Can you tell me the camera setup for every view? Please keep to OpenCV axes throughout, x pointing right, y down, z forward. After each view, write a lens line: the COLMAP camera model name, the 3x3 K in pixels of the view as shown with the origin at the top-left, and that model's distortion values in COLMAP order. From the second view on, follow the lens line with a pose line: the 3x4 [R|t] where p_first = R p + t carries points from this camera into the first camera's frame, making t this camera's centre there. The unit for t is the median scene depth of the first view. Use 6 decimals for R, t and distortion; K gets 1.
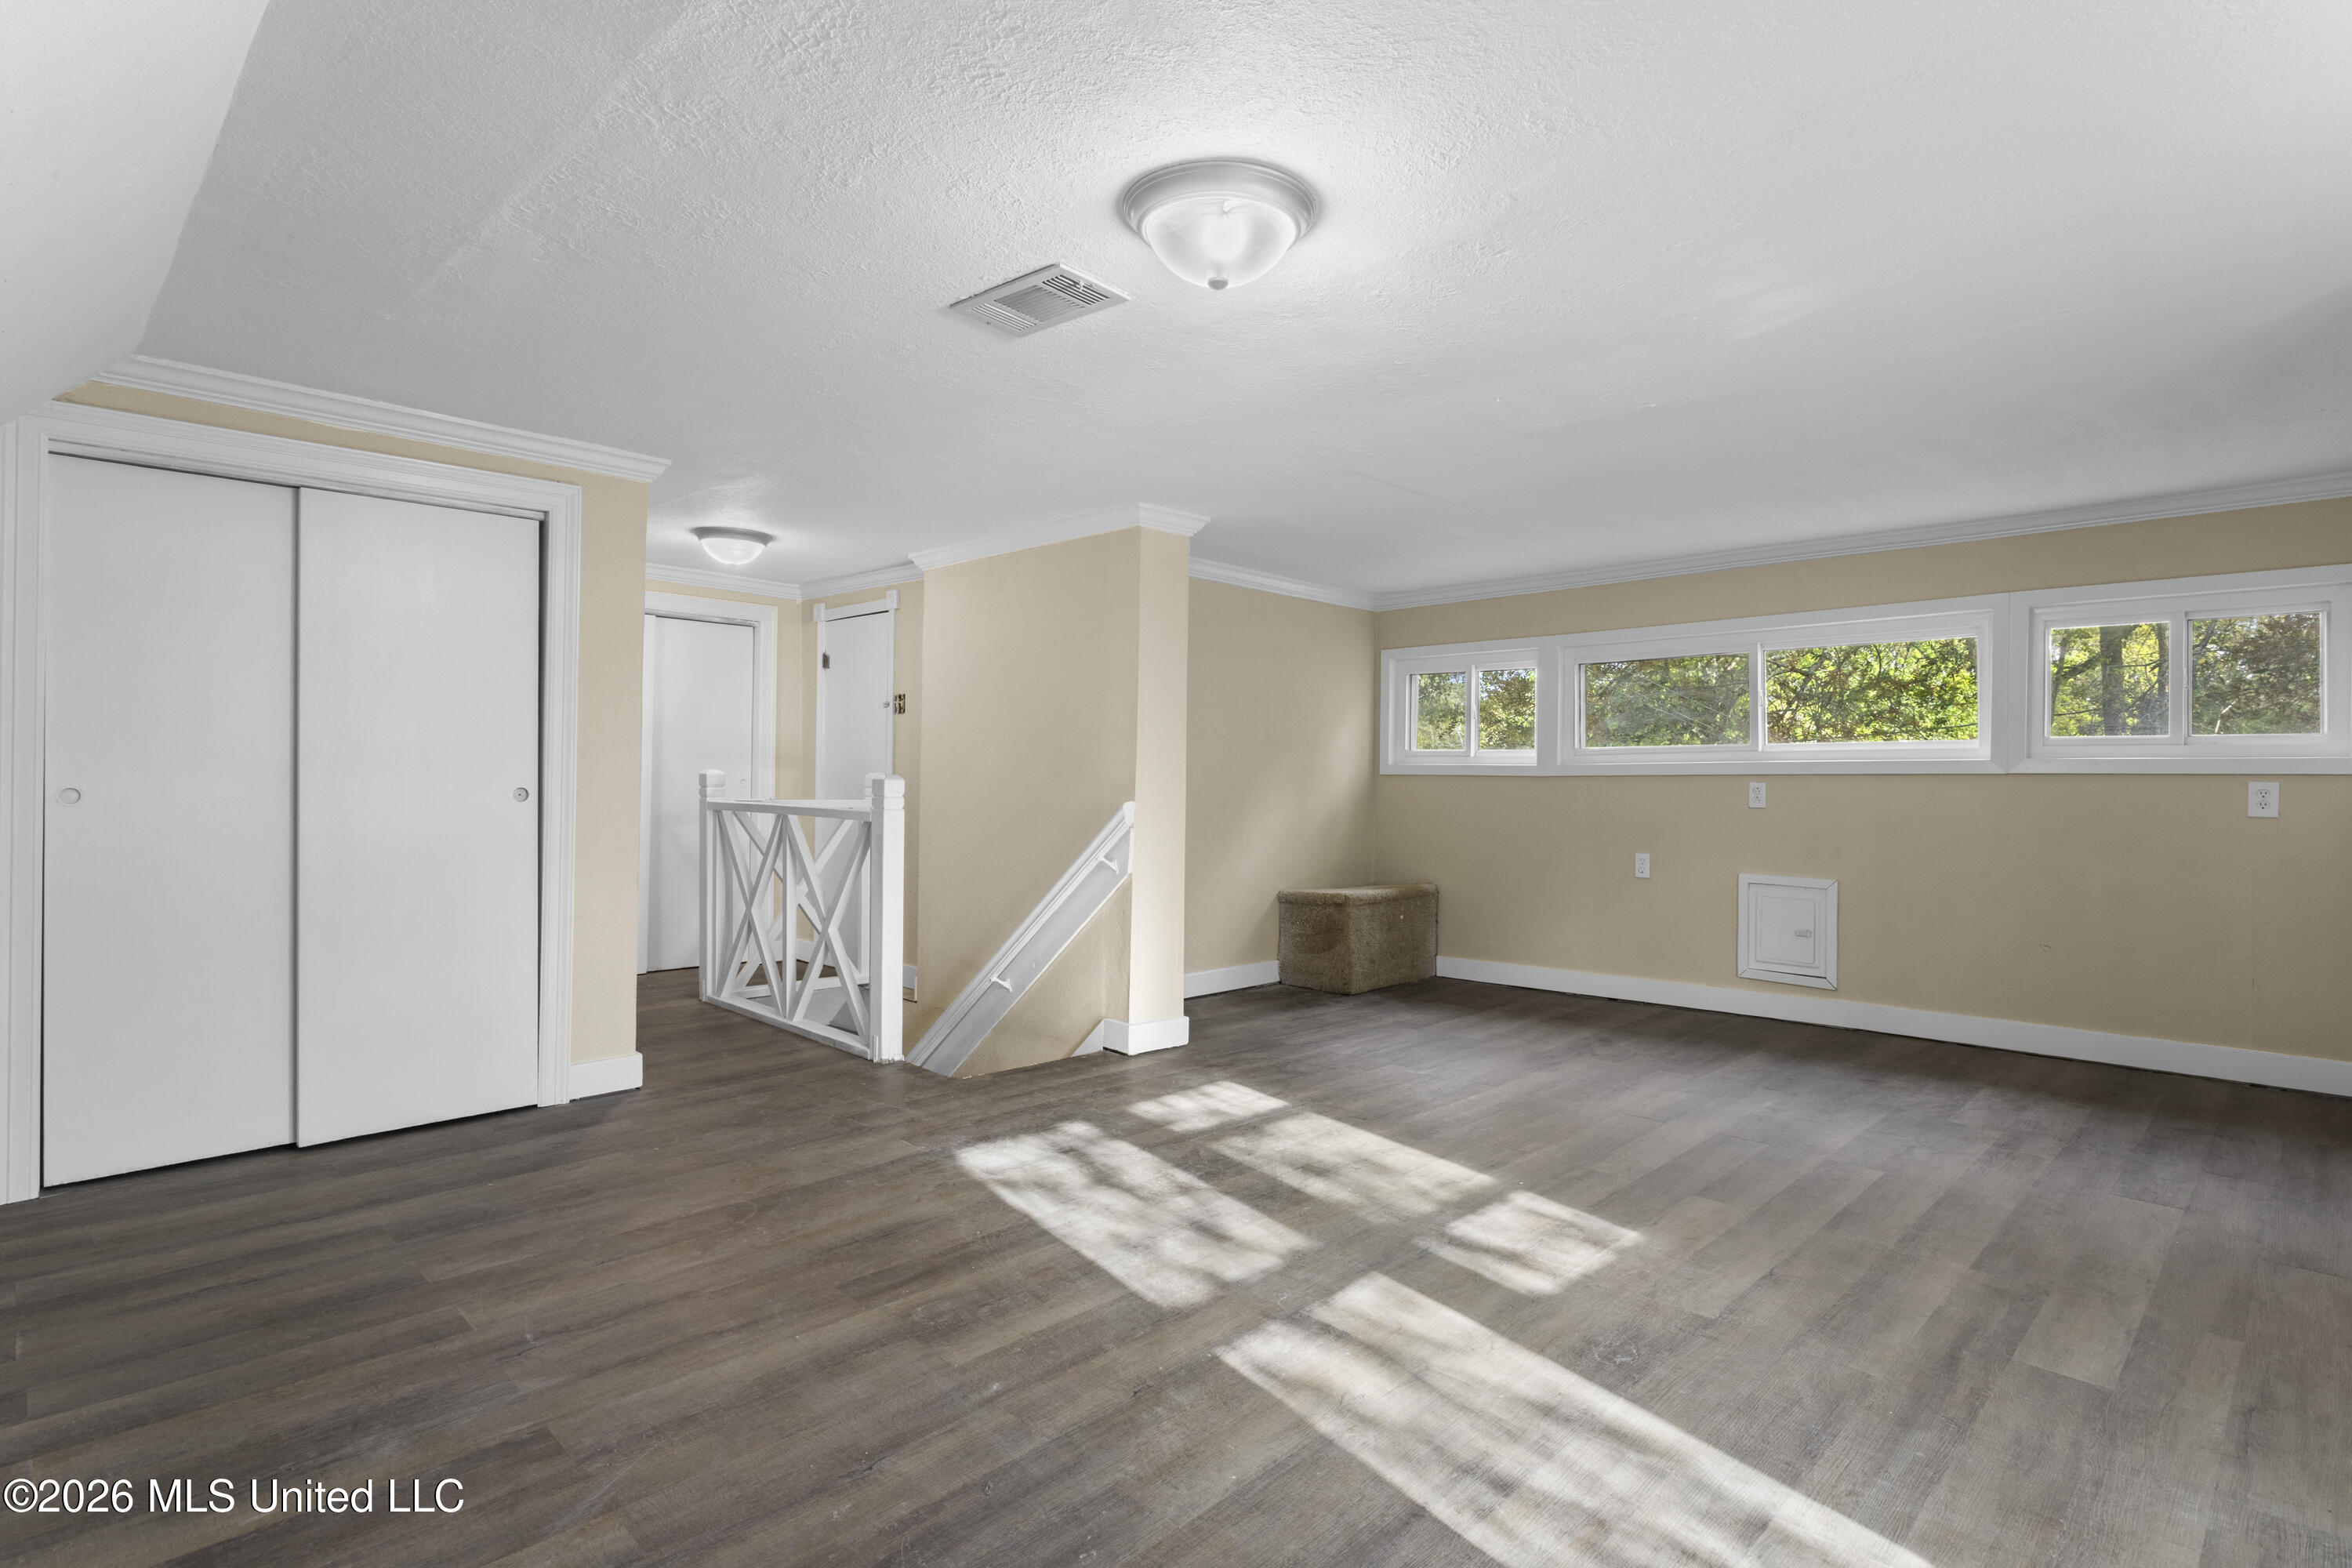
lens RADIAL K [[1187.3, 0, 1176.9], [0, 1187.3, 777.8], [0, 0, 1]] dist [-0.002045, 0.000088]
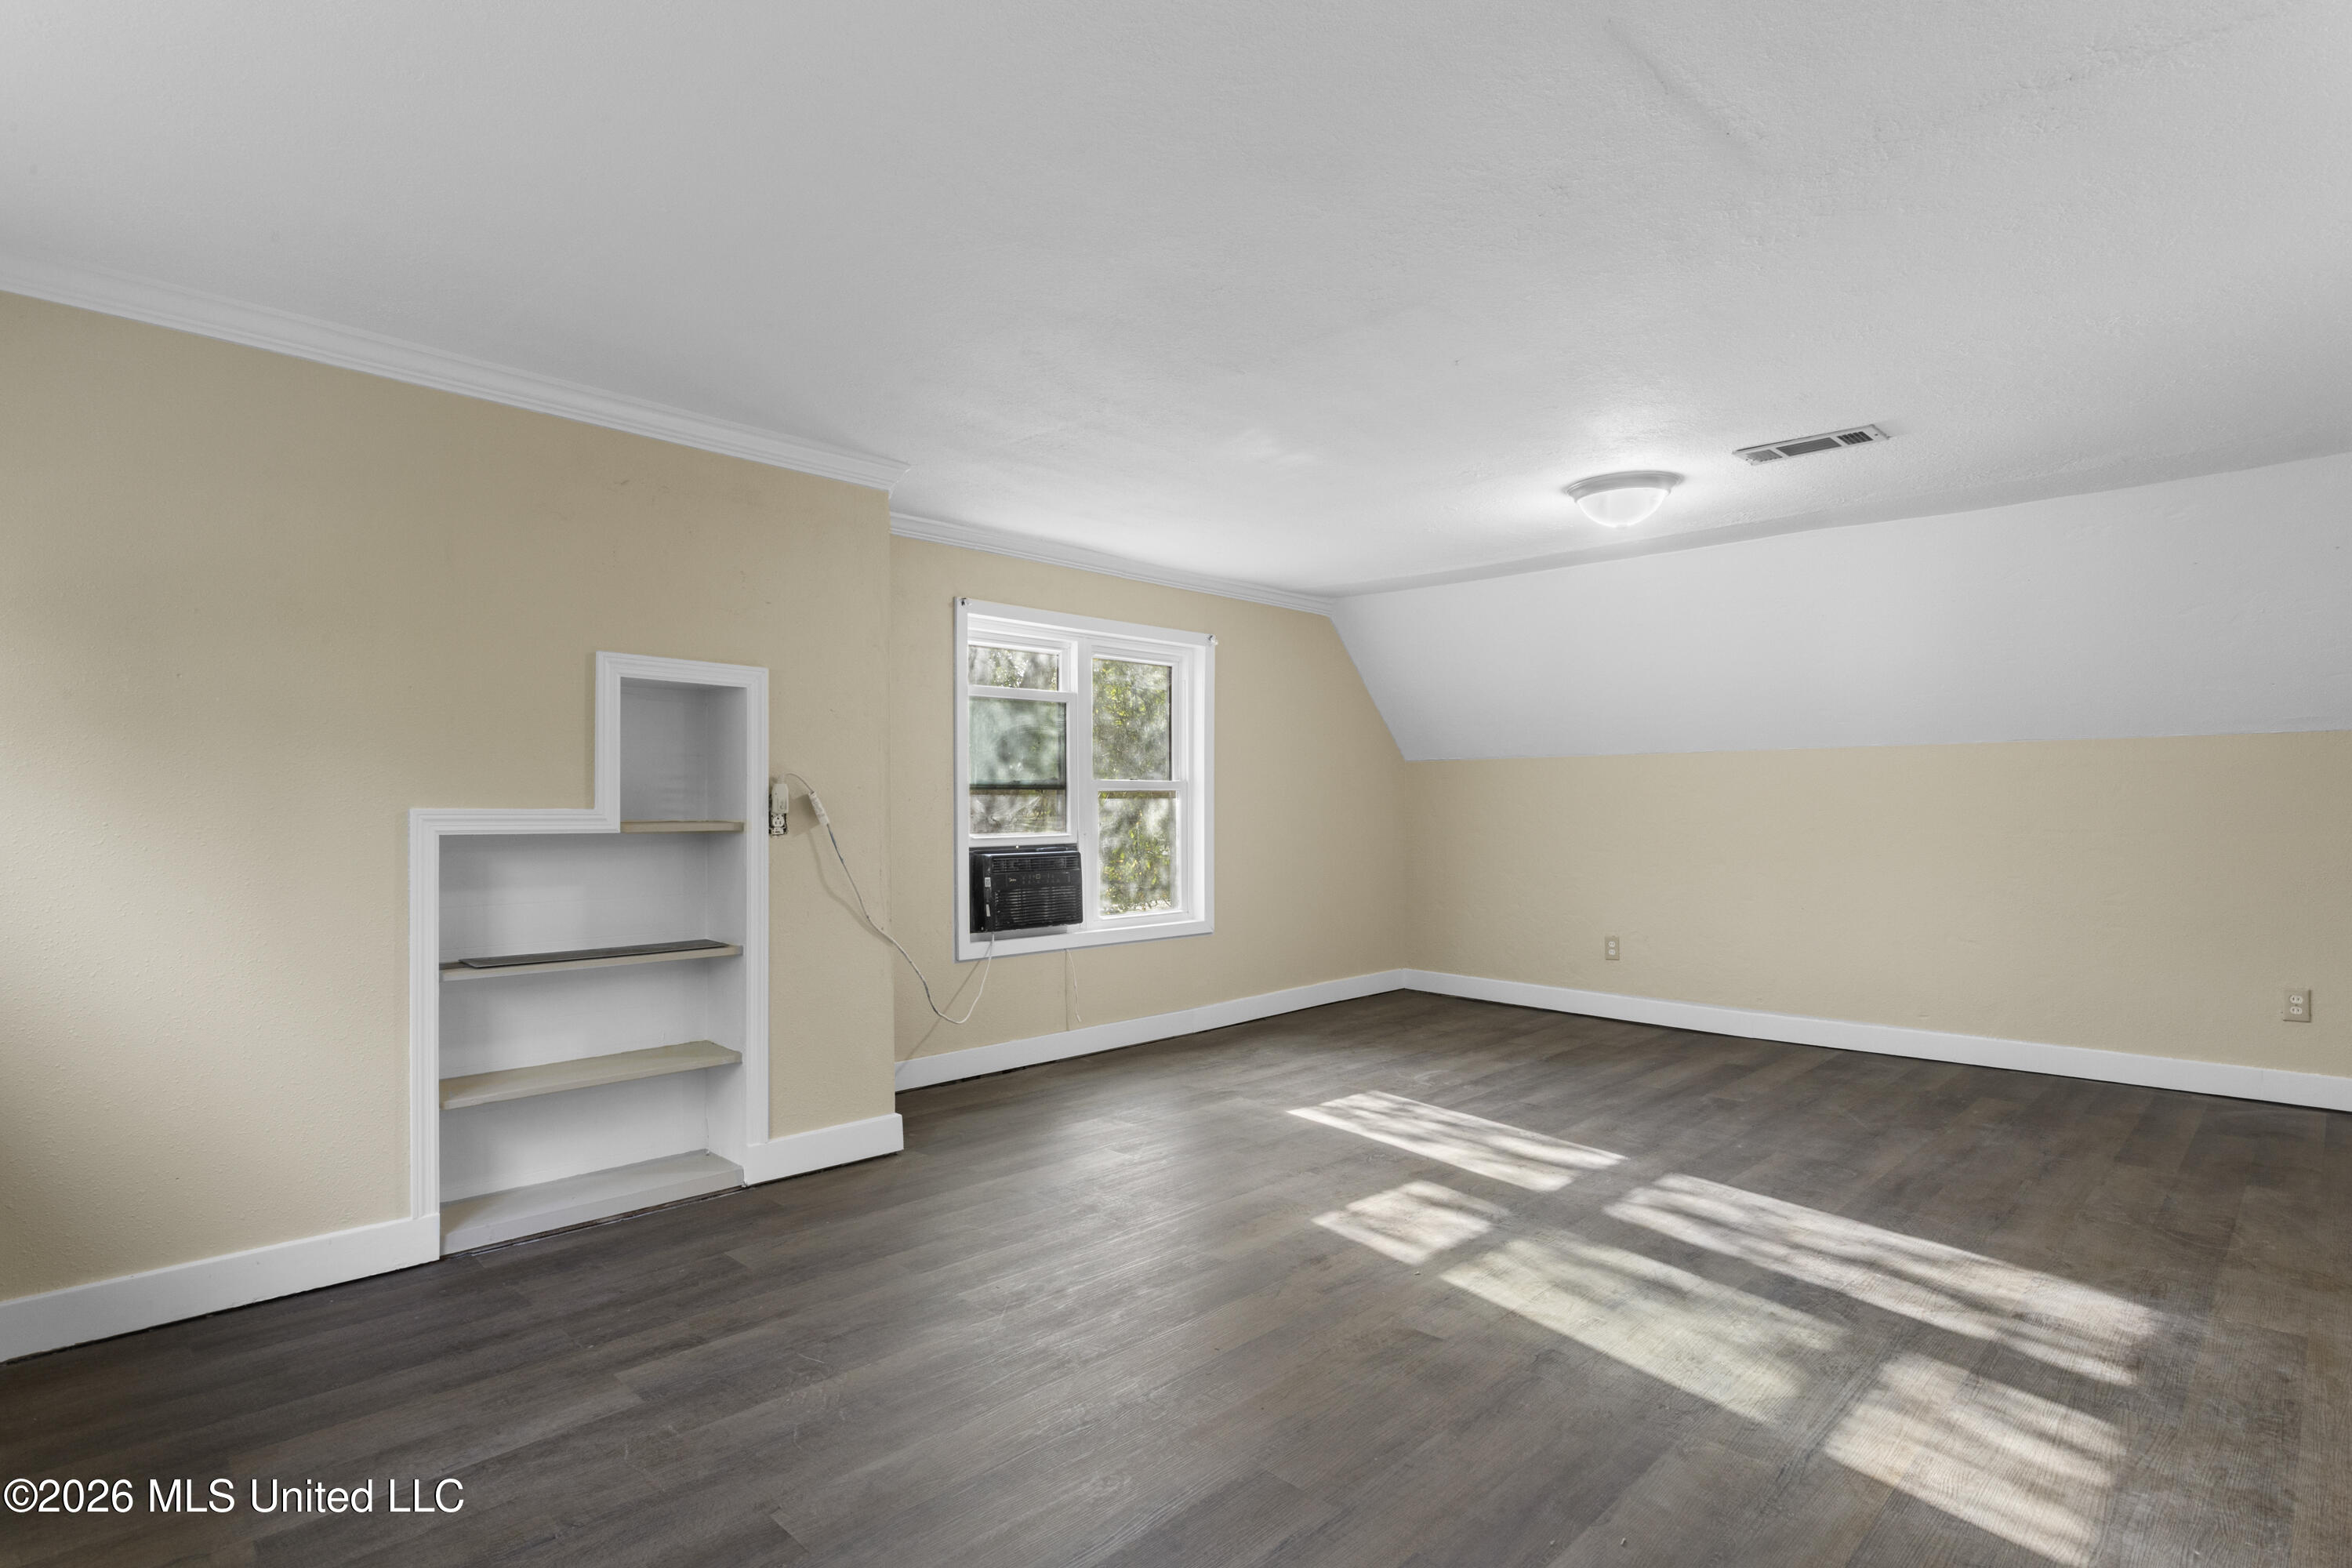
lens RADIAL K [[1187.3, 0, 1175.1], [0, 1187.3, 787.8], [0, 0, 1]] dist [-0.002045, 0.000088]
pose [[-0.999990, -0.004344, 0.000978, 0.494784], [-0.004347, 0.999987, -0.002803, -0.009418], [-0.000966, -0.002807, -0.999996, 1.991427]]
